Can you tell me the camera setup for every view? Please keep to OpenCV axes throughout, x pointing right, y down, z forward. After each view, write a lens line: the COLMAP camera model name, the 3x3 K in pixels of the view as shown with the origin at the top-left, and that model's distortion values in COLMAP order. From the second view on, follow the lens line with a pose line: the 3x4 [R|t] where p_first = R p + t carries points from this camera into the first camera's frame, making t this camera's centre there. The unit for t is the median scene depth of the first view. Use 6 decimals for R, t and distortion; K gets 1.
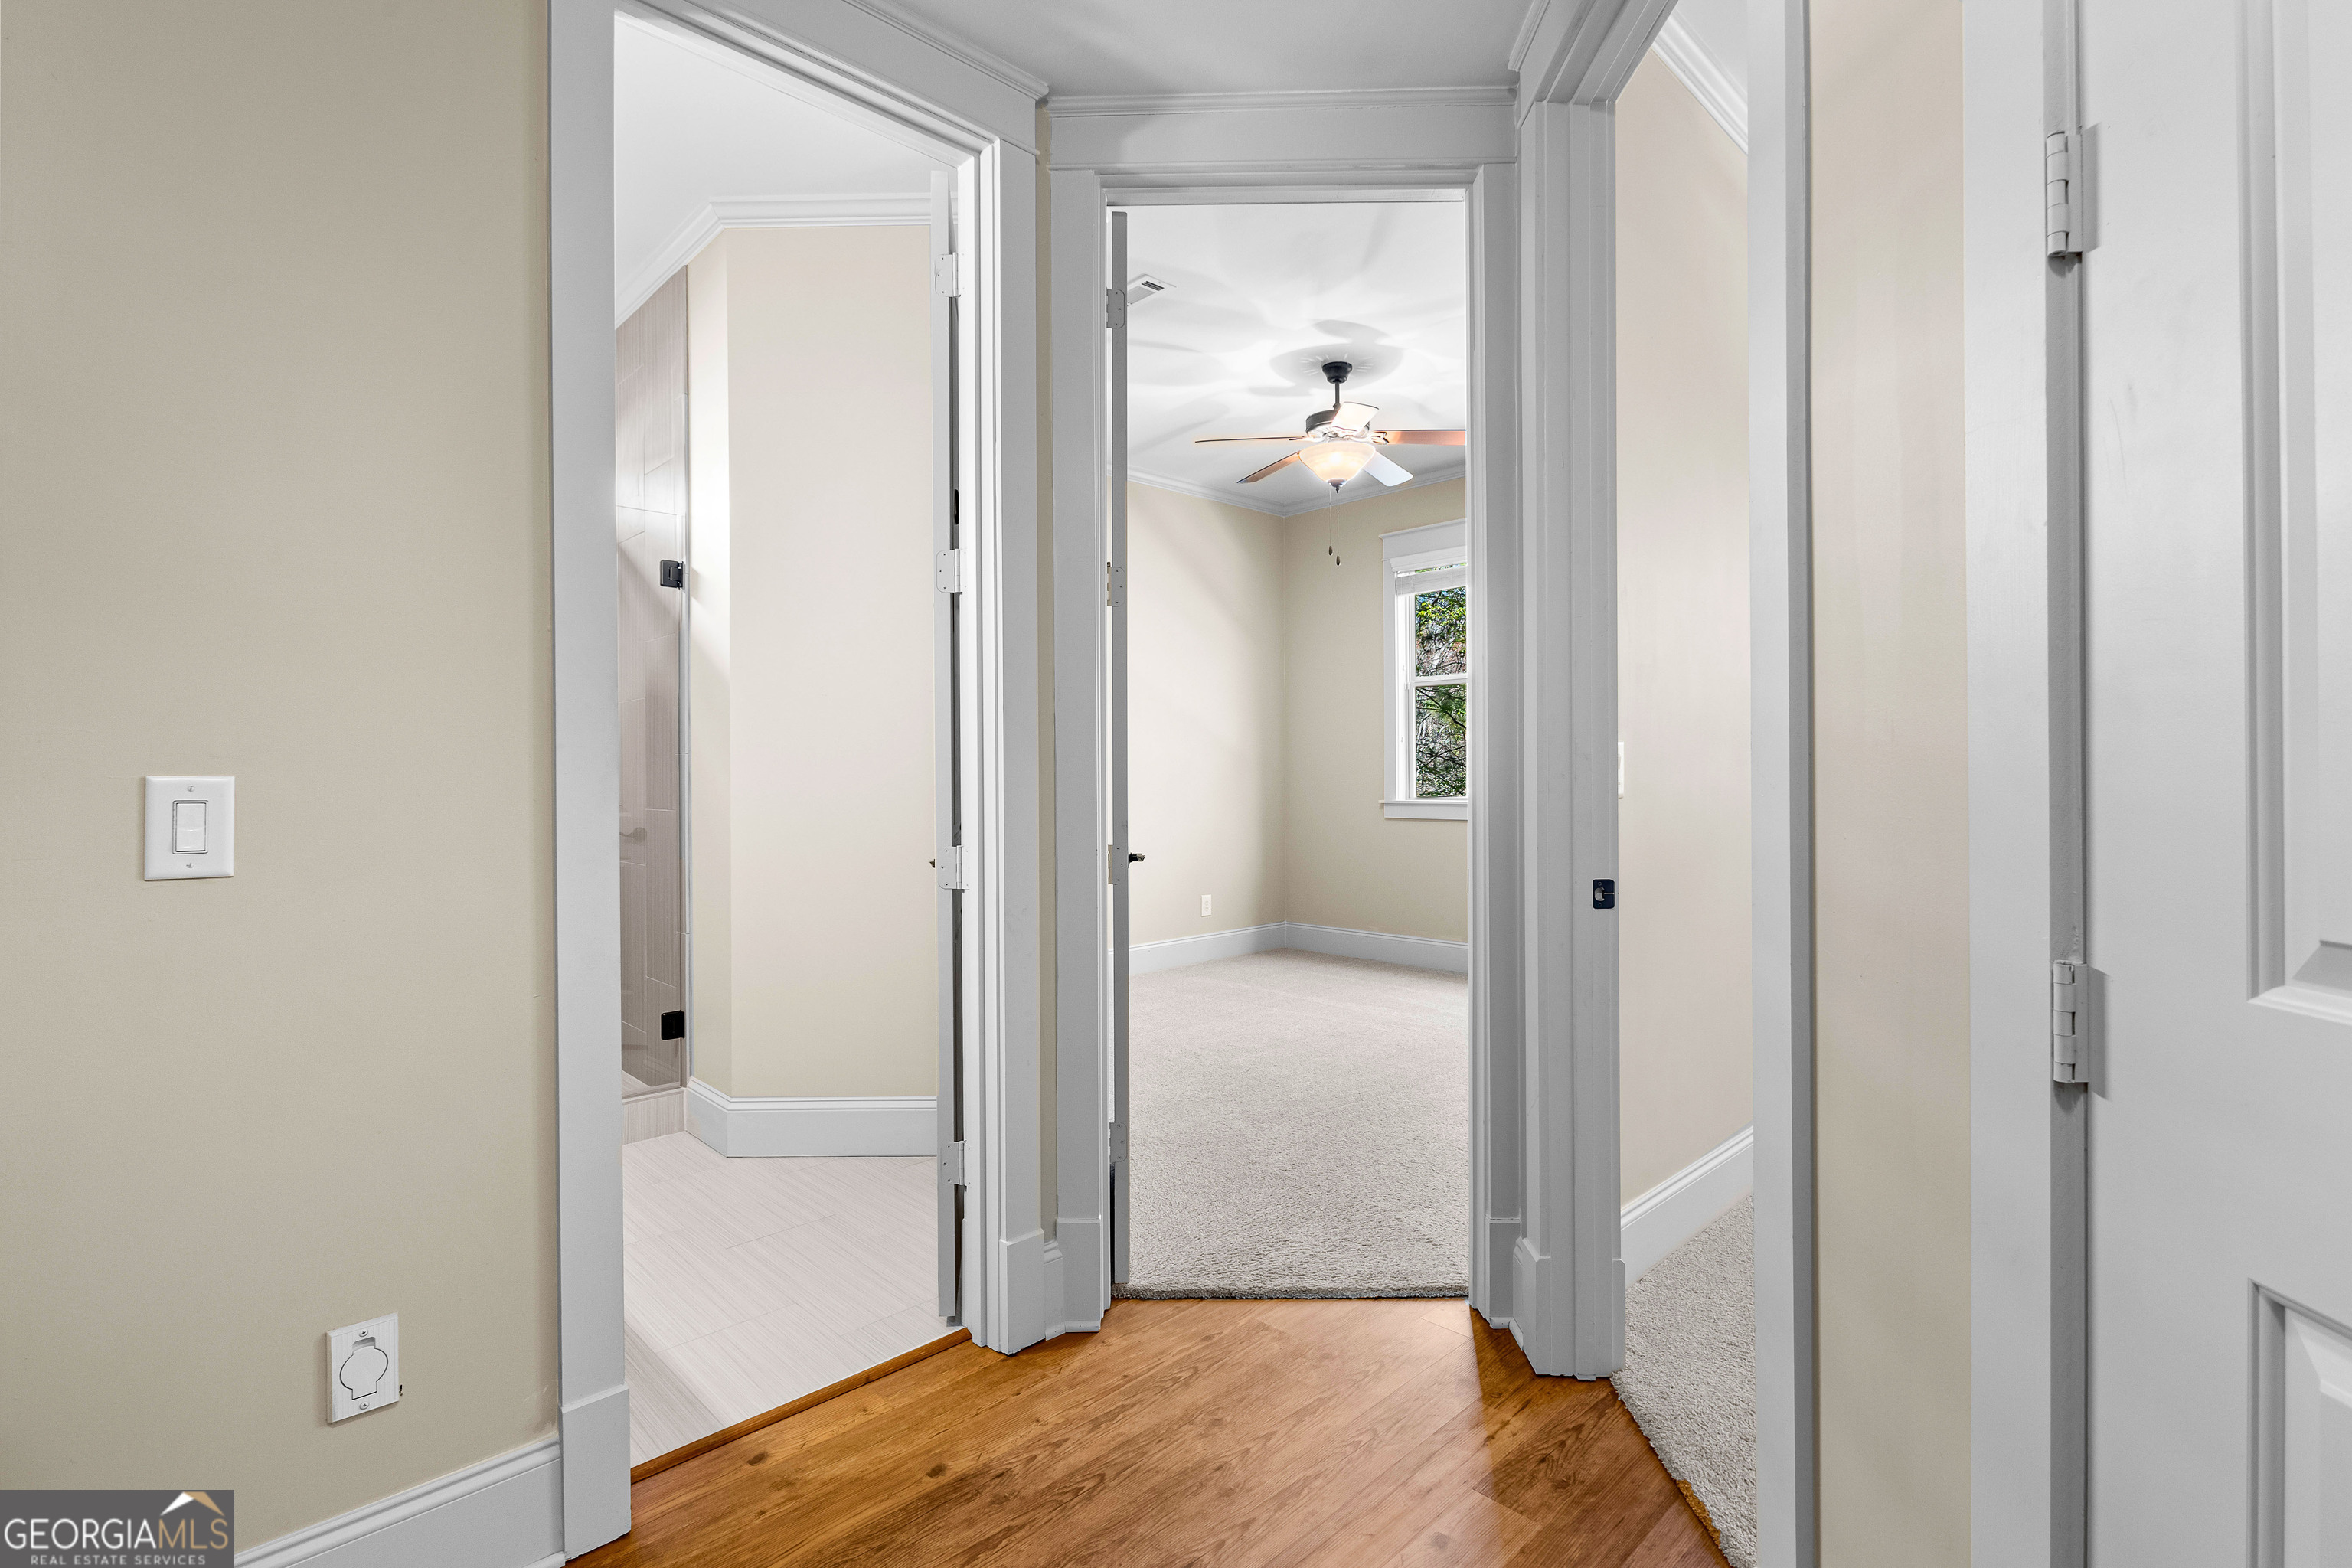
lens RADIAL K [[1121.1, 0, 1182.3], [0, 1121.1, 774.9], [0, 0, 1]] dist [0.000277, -0.000025]
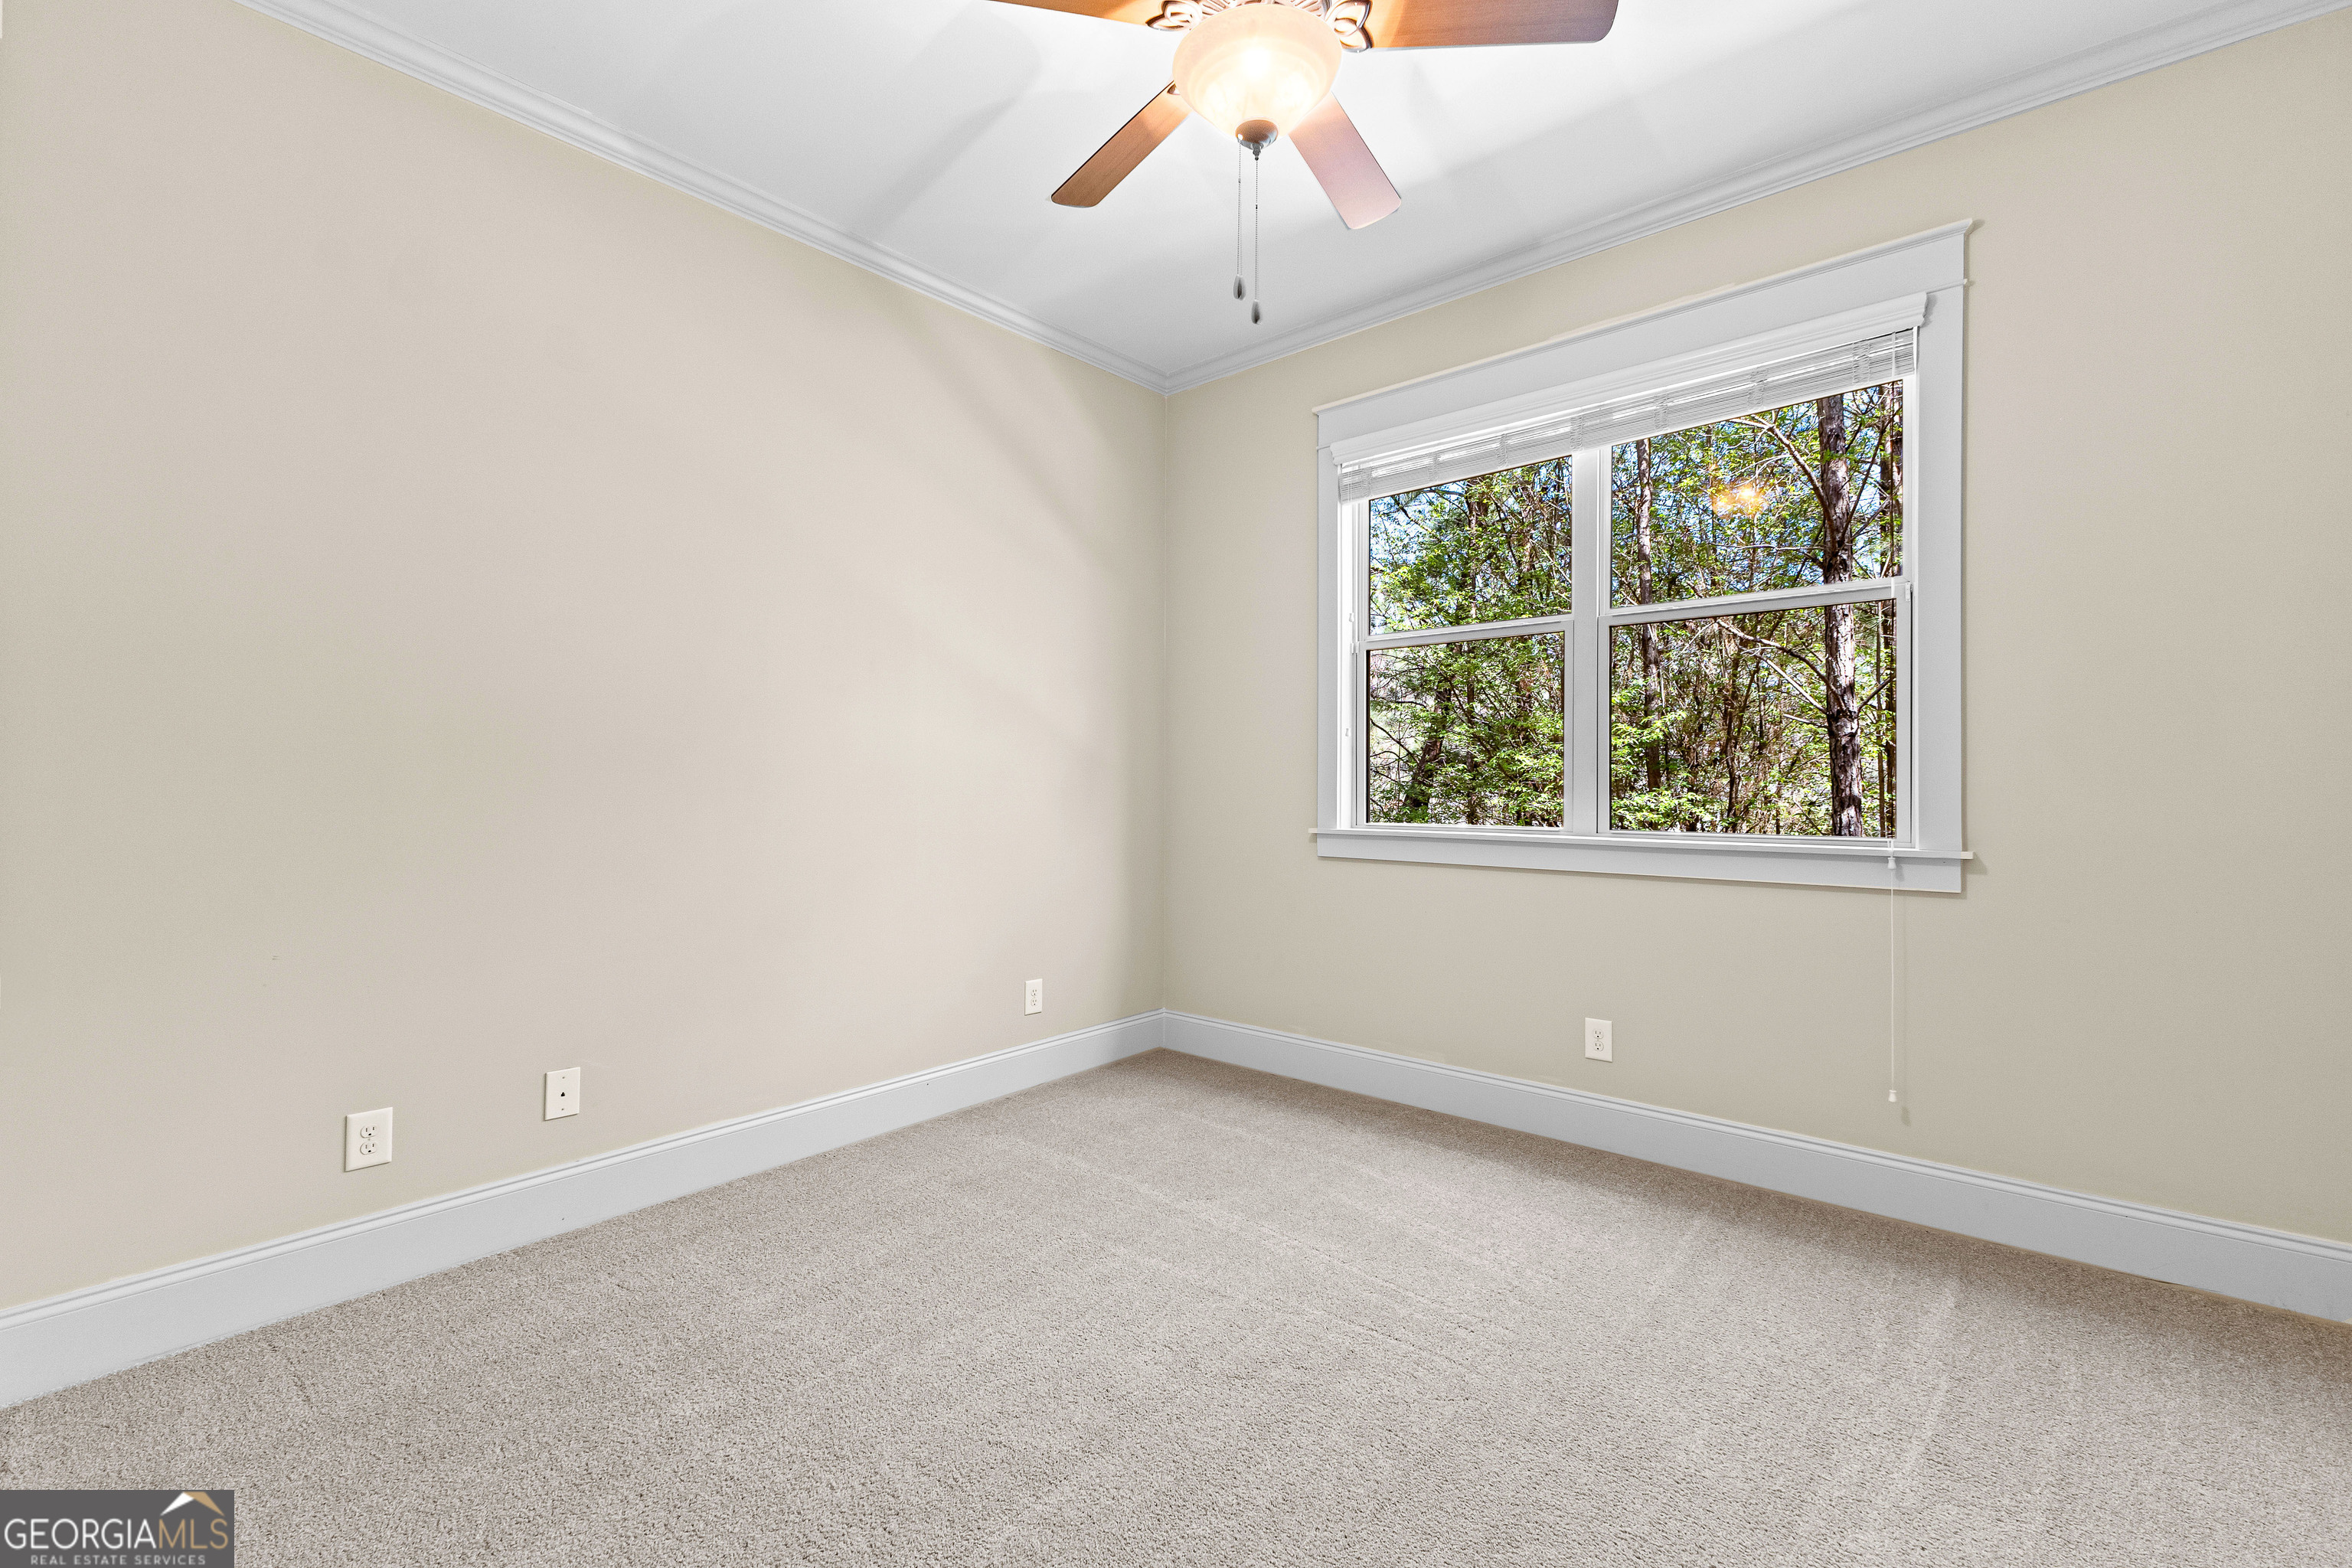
lens RADIAL K [[1015.2, 0, 1182.6], [0, 1015.2, 773.7], [0, 0, 1]] dist [0.011547, -0.002056]
pose [[0.996440, 0.006517, 0.084056, 0.056403], [-0.006463, 0.999979, -0.000908, -0.007214], [-0.084060, 0.000361, 0.996461, 0.439073]]
